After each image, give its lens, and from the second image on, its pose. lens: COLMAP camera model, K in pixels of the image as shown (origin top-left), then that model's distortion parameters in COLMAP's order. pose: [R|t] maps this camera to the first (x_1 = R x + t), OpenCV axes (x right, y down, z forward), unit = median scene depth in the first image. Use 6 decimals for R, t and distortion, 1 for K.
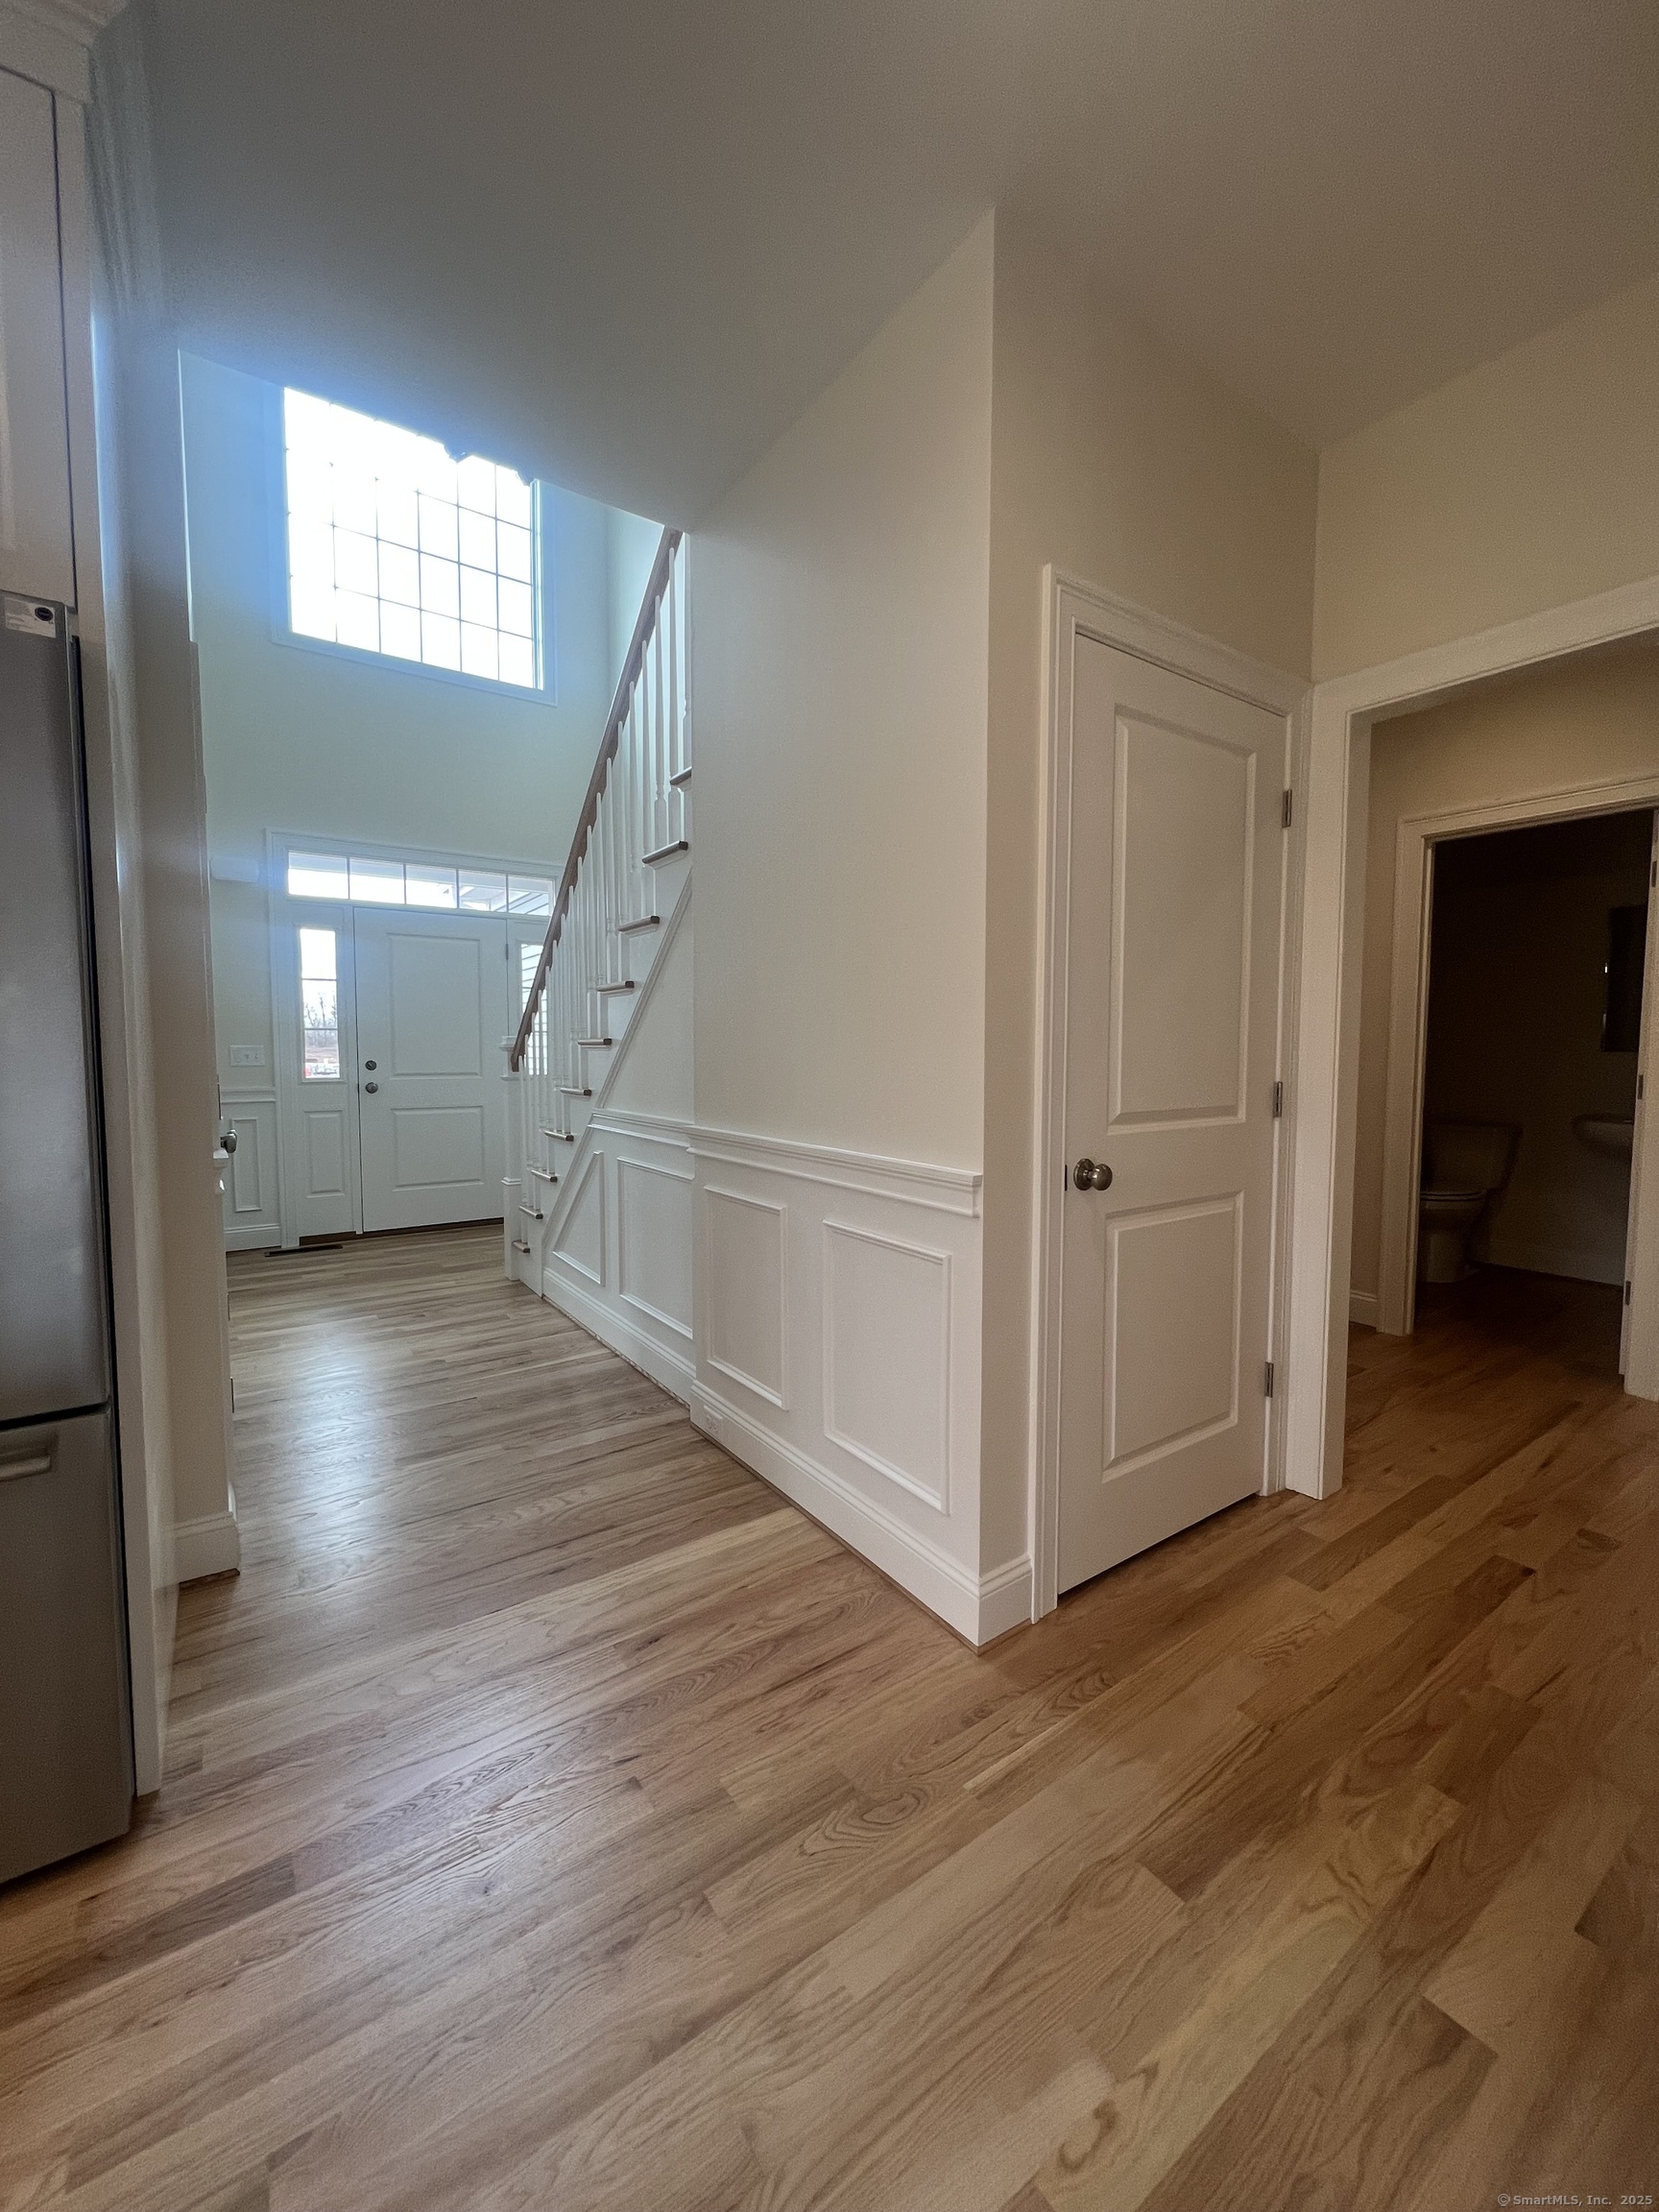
lens RADIAL K [[883.2, 0, 831.5], [0, 883.2, 1097.6], [0, 0, 1]] dist [0.001838, 0.000144]
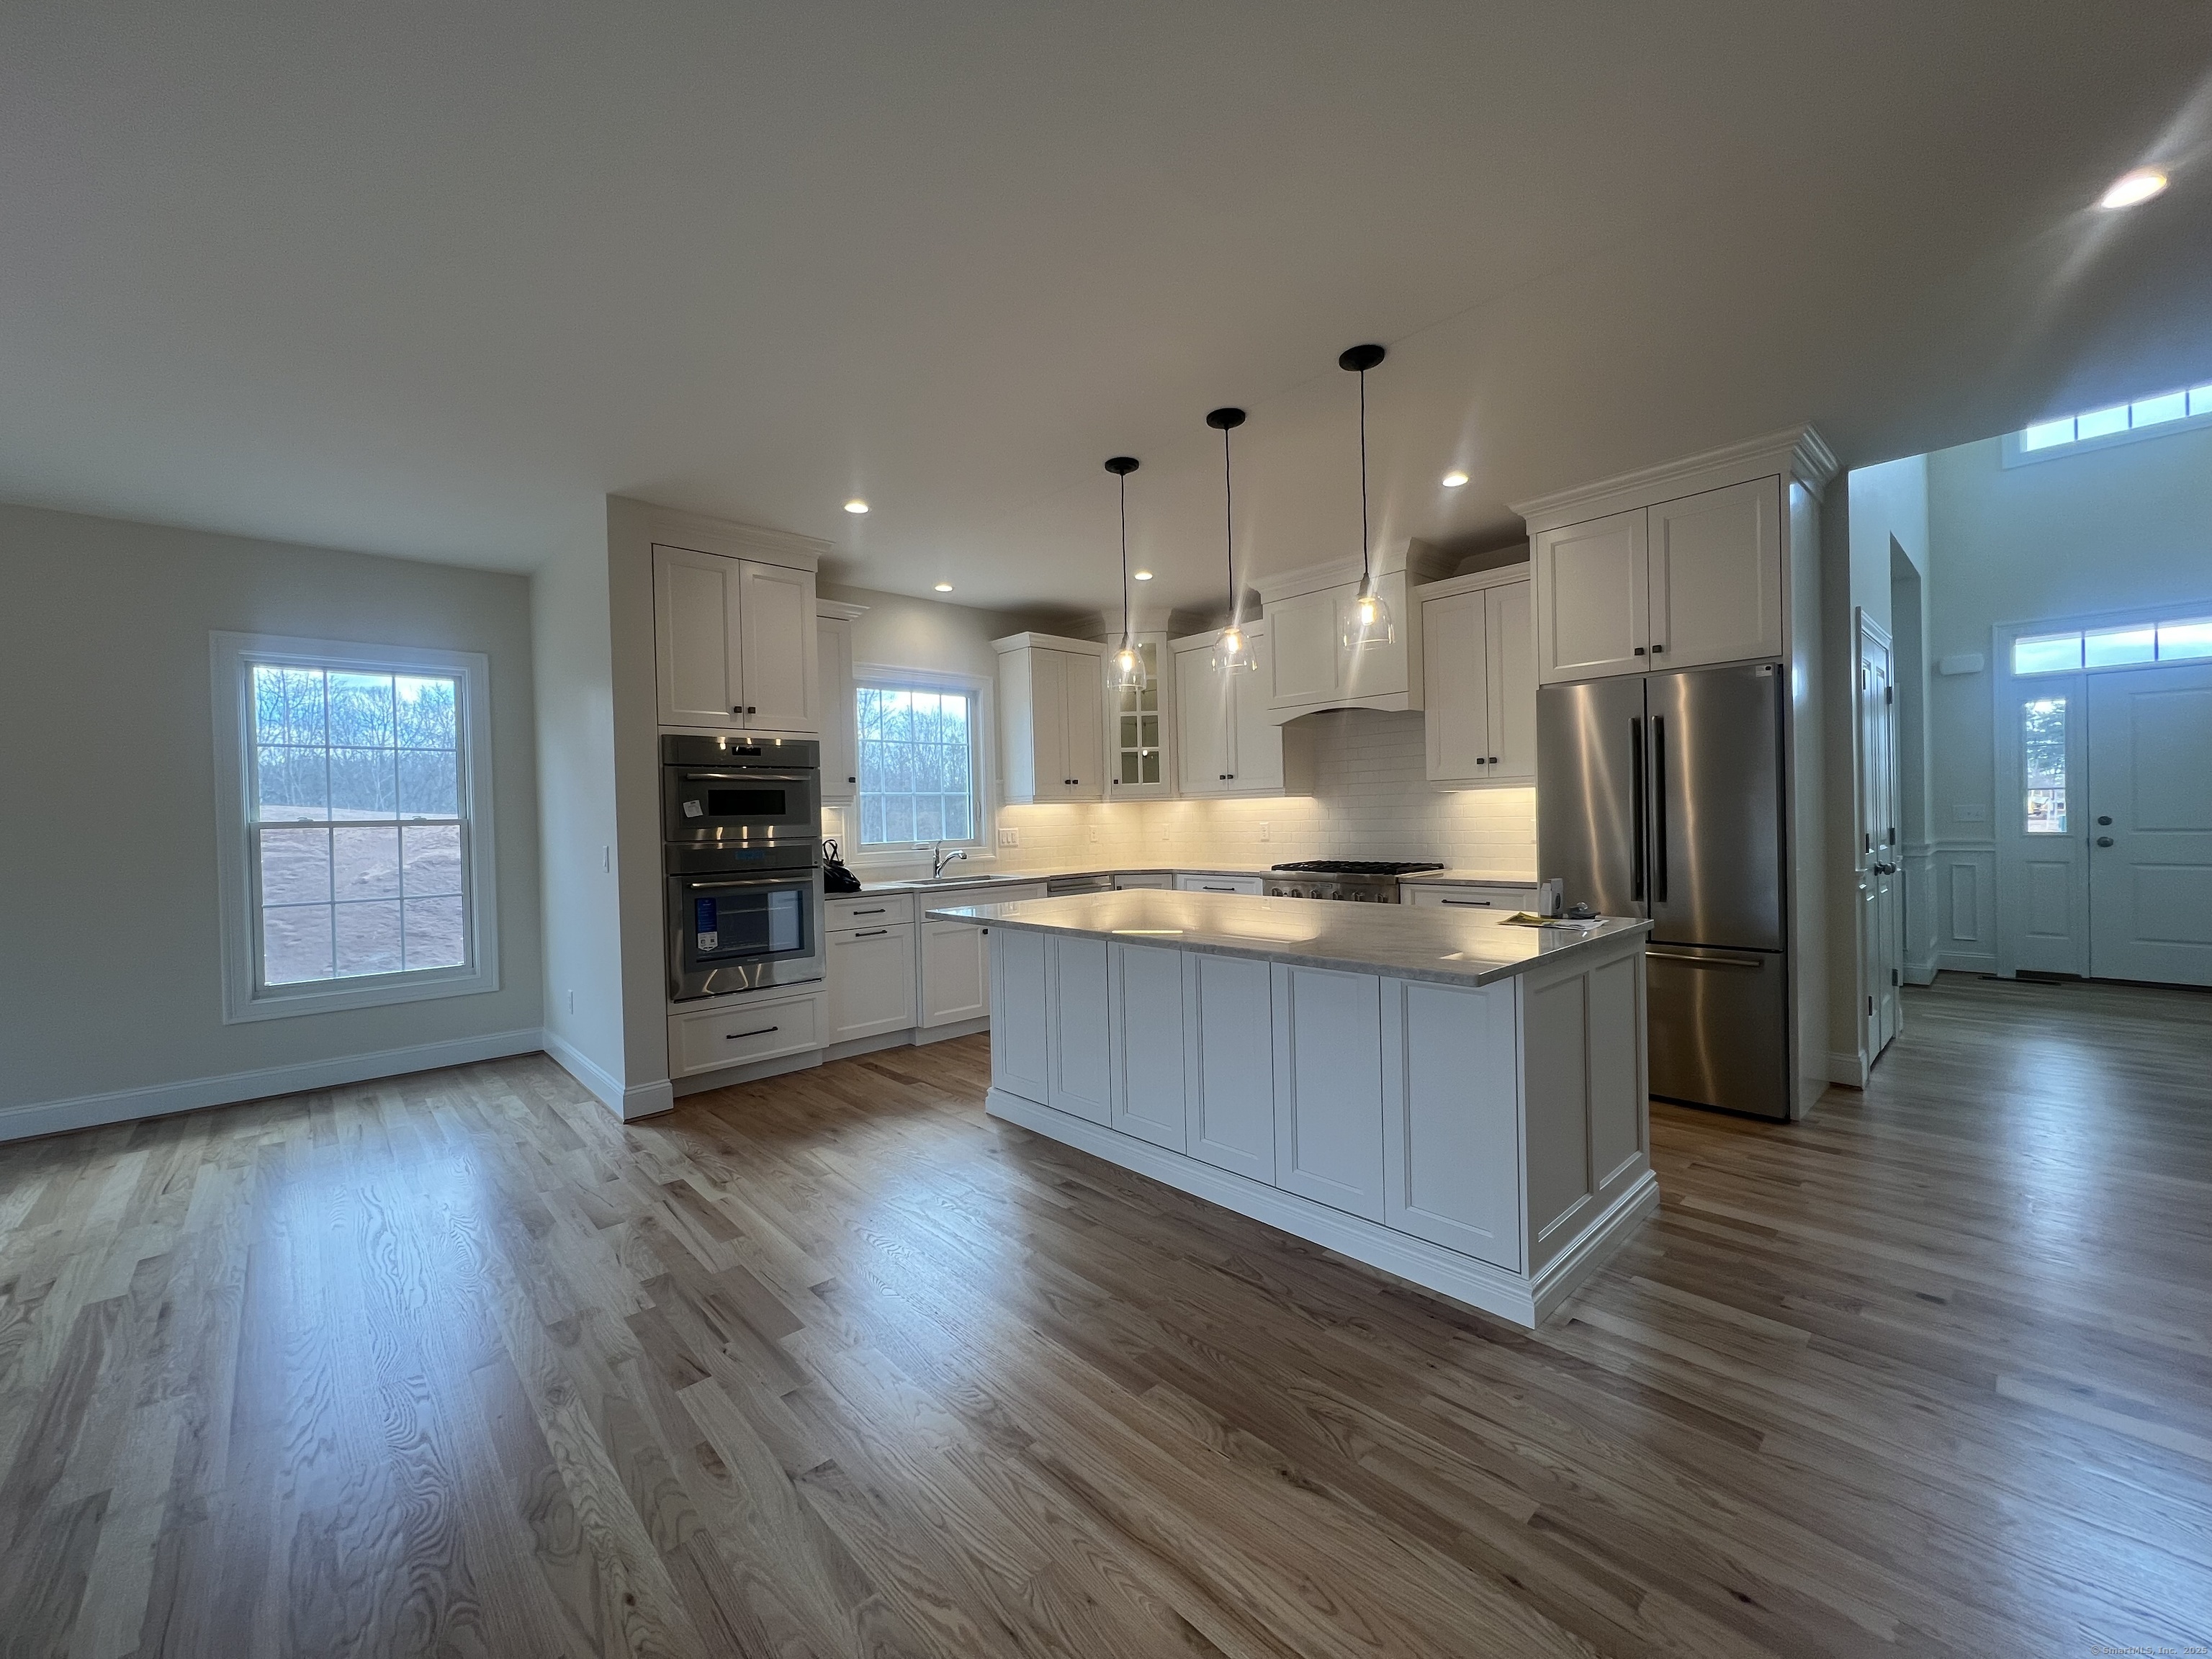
lens RADIAL K [[883.2, 0, 1106.0], [0, 883.2, 829.5], [0, 0, 1]] dist [0.001838, 0.000144]
pose [[0.137200, 0.007284, -0.990517, 0.378538], [-0.032800, 0.999458, 0.002807, 0.010497], [0.990000, 0.032104, 0.137364, -0.341683]]
